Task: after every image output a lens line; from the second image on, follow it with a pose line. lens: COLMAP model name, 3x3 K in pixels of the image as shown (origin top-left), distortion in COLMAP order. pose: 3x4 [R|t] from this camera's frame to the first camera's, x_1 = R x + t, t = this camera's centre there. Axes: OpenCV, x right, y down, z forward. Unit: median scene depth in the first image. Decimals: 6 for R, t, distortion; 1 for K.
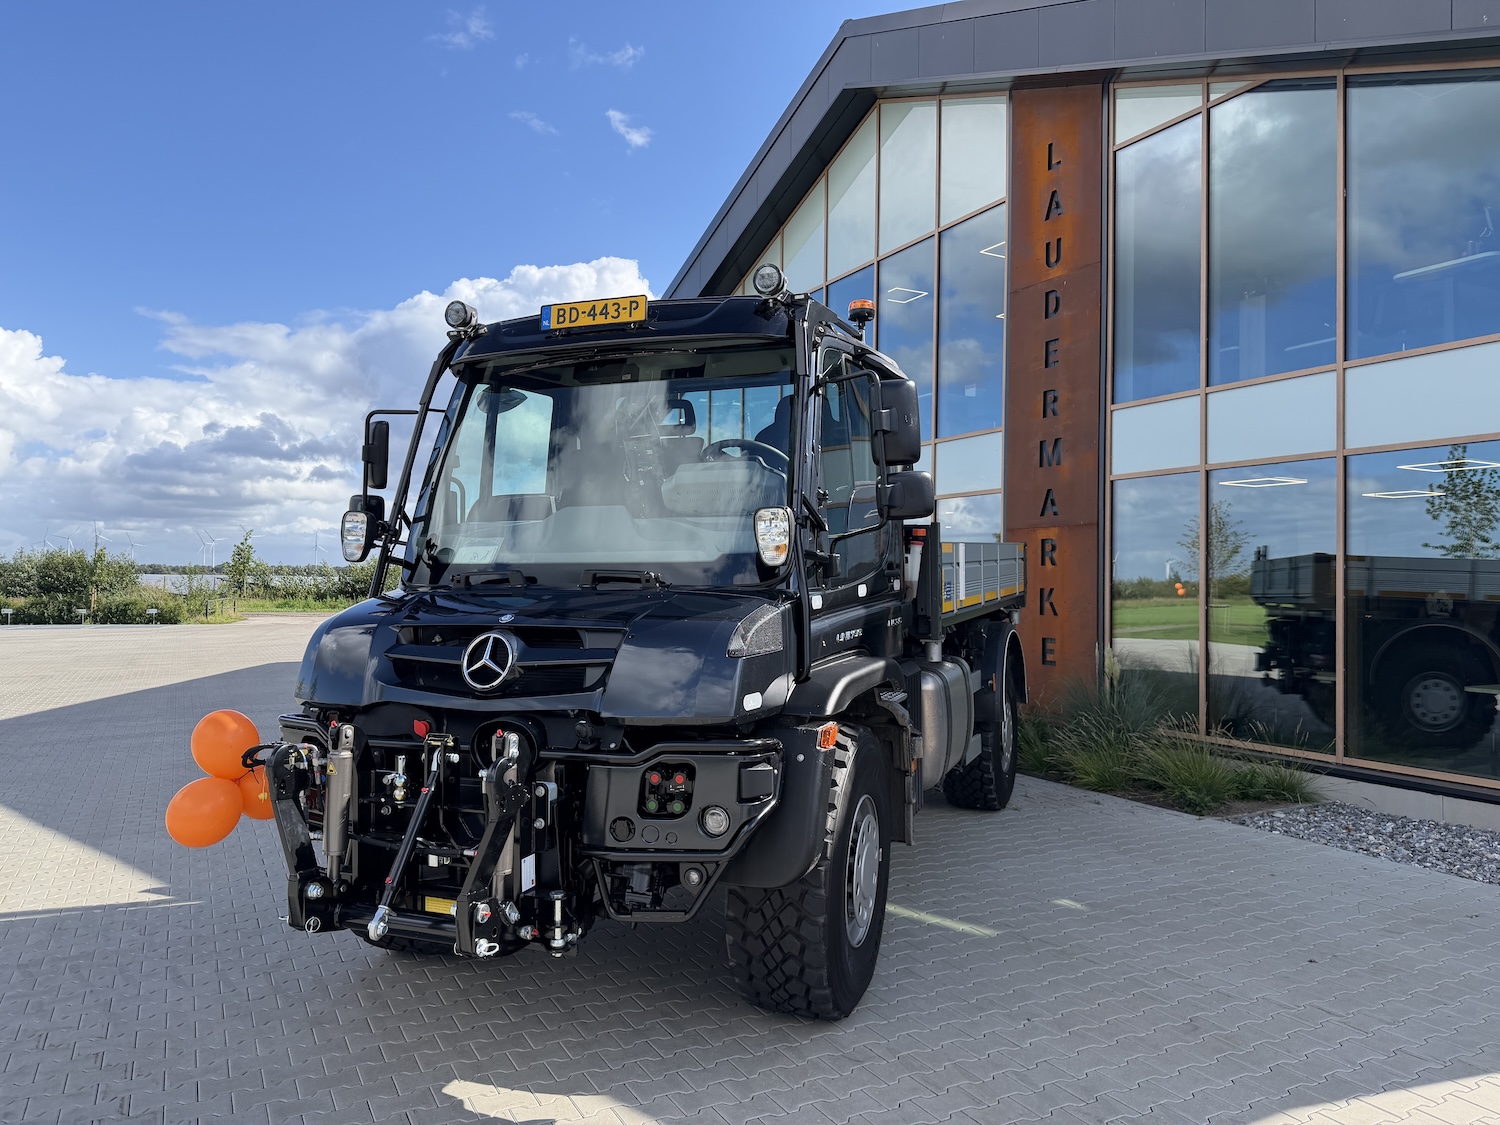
lens RADIAL K [[1039.0, 0, 748.3], [0, 1039.0, 566.2], [0, 0, 1]] dist [-0.005573, -0.004157]
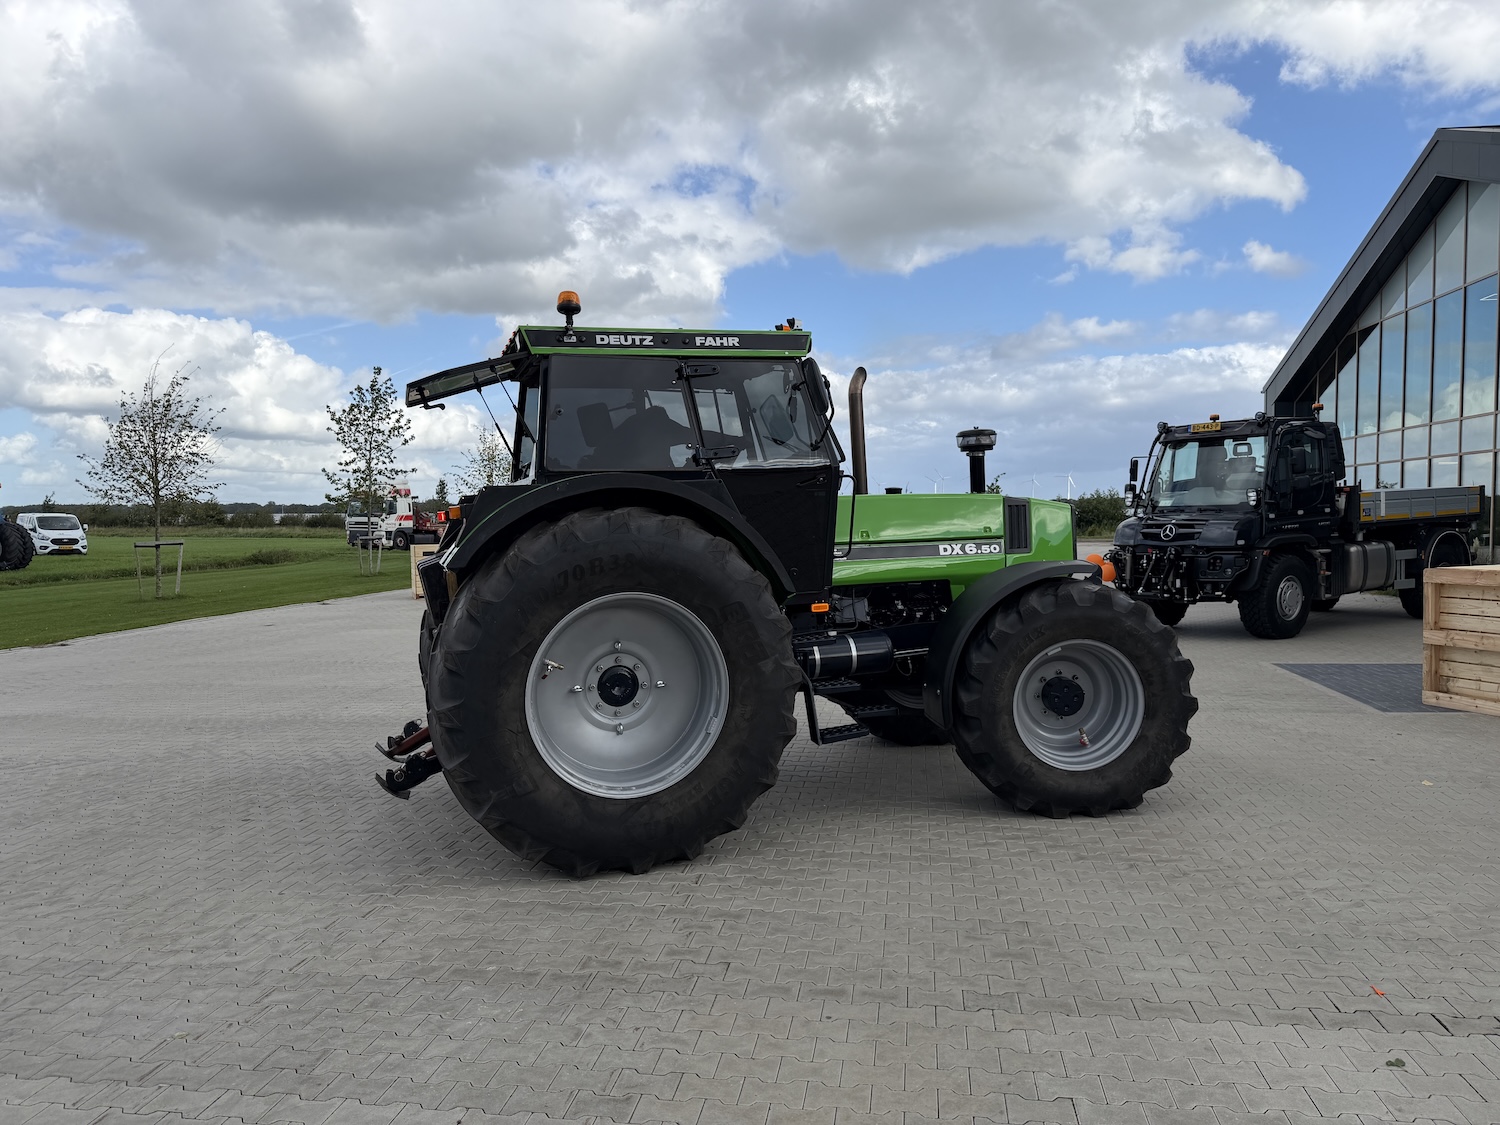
lens RADIAL K [[1039.0, 0, 747.7], [0, 1039.0, 559.2], [0, 0, 1]] dist [-0.005573, -0.004157]
pose [[0.785536, 0.009538, -0.618743, 0.652465], [0.020037, 0.998965, 0.040837, 0.005282], [0.618492, -0.044476, 0.784531, -2.145944]]
